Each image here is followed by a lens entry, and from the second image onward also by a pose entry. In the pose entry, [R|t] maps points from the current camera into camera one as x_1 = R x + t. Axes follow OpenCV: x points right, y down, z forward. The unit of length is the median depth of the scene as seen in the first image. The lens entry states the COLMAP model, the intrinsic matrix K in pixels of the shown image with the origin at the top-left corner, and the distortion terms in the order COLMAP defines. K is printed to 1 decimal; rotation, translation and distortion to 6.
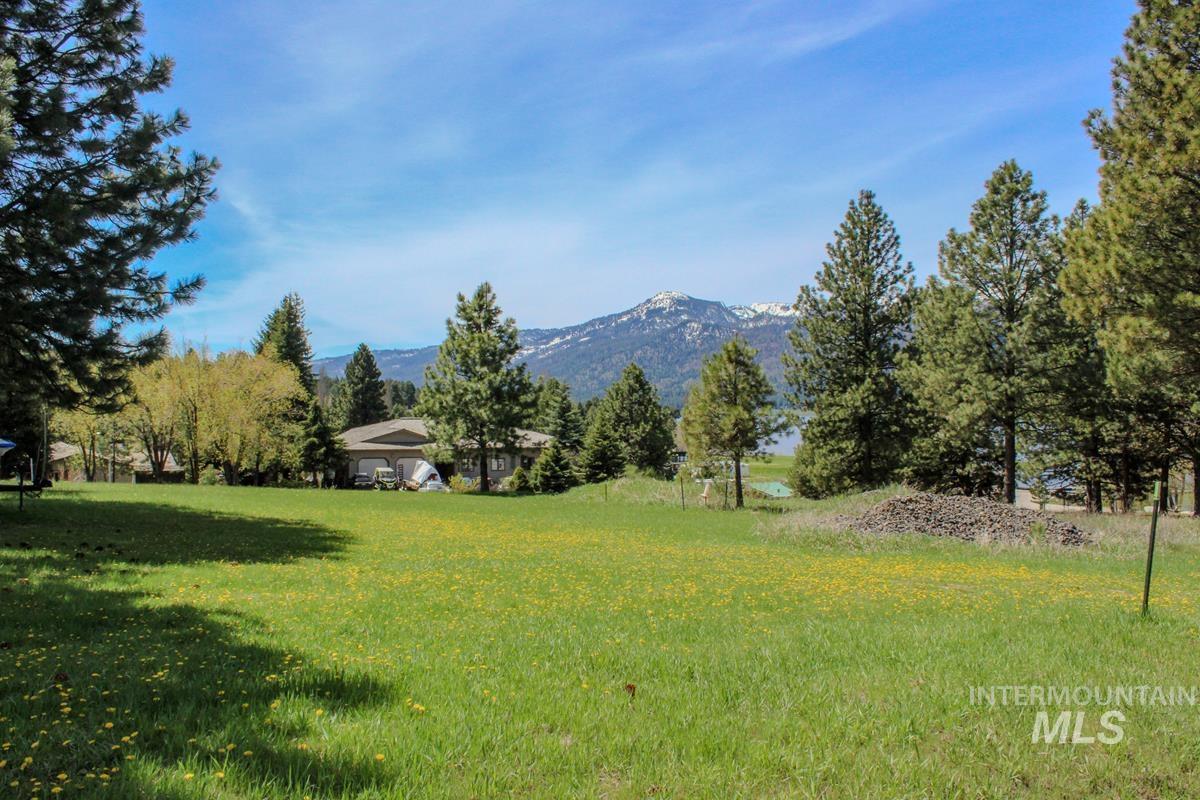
lens RADIAL K [[1003.3, 0, 586.4], [0, 1003.3, 404.2], [0, 0, 1]] dist [-0.158041, 0.132493]
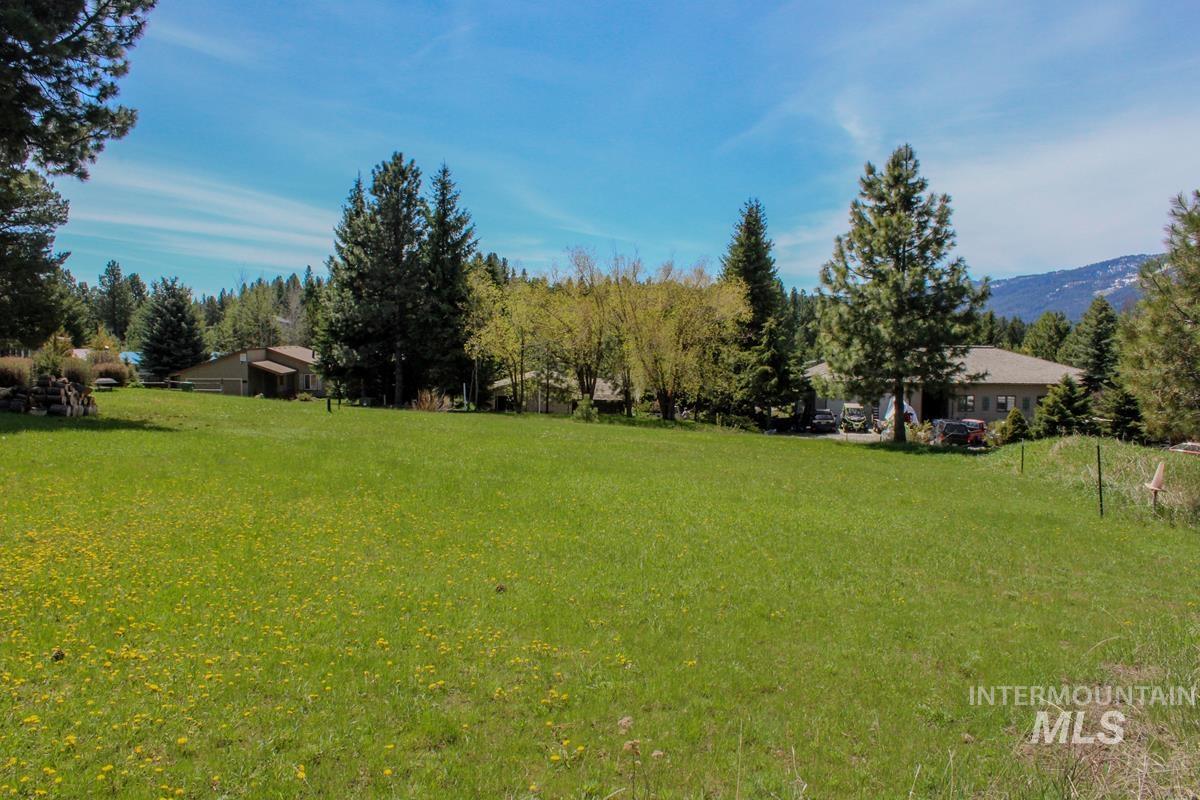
lens RADIAL K [[1003.3, 0, 603.4], [0, 1003.3, 403.8], [0, 0, 1]] dist [-0.158041, 0.132493]
pose [[0.849820, 0.033999, -0.525976, 0.062409], [0.001628, 0.997743, 0.067125, 0.008949], [0.527071, -0.057900, 0.847846, 0.213229]]
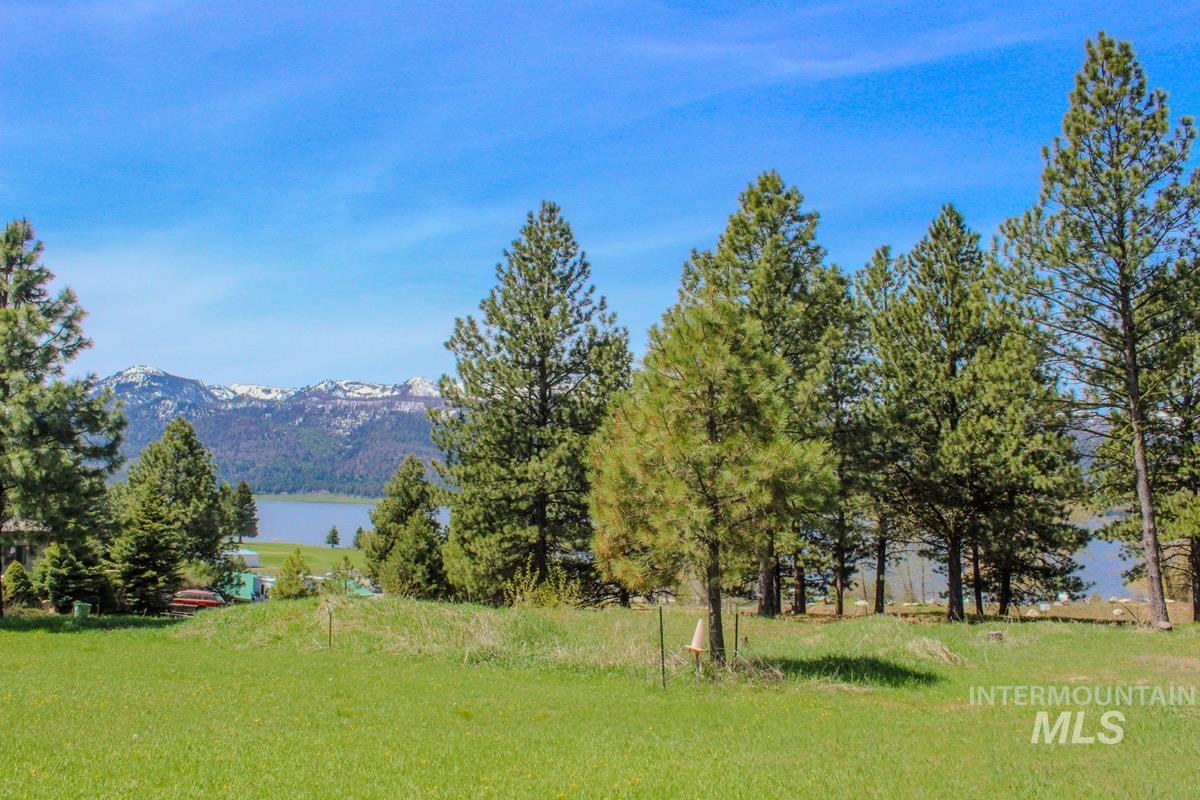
lens RADIAL K [[1003.3, 0, 584.6], [0, 1003.3, 408.2], [0, 0, 1]] dist [-0.158041, 0.132493]
pose [[0.871191, 0.060587, 0.487192, -0.060258], [-0.019783, 0.995882, -0.088473, 0.012730], [-0.490546, 0.067438, 0.868802, 0.298589]]
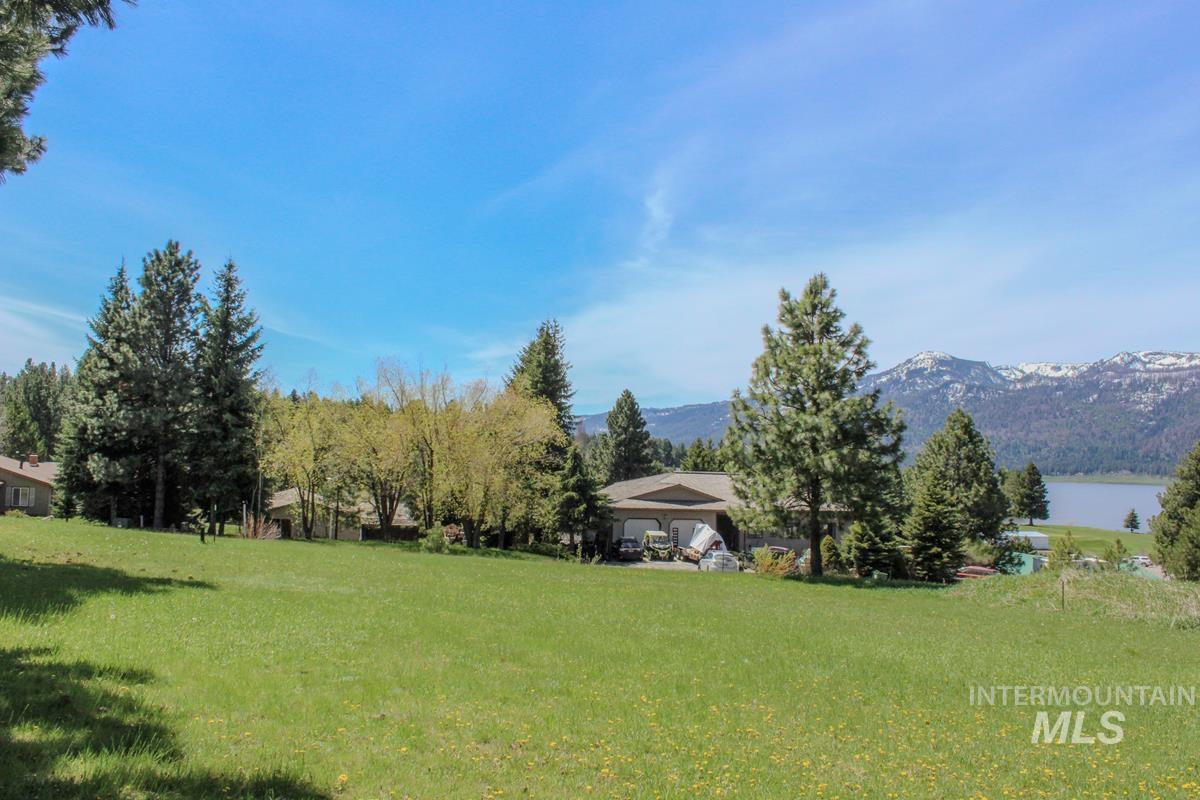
lens RADIAL K [[1003.3, 0, 604.6], [0, 1003.3, 400.9], [0, 0, 1]] dist [-0.158041, 0.132493]
pose [[0.972236, 0.009597, -0.233805, -0.060587], [-0.024220, 0.997919, -0.059752, 0.008370], [0.232745, 0.063756, 0.970446, 0.214755]]
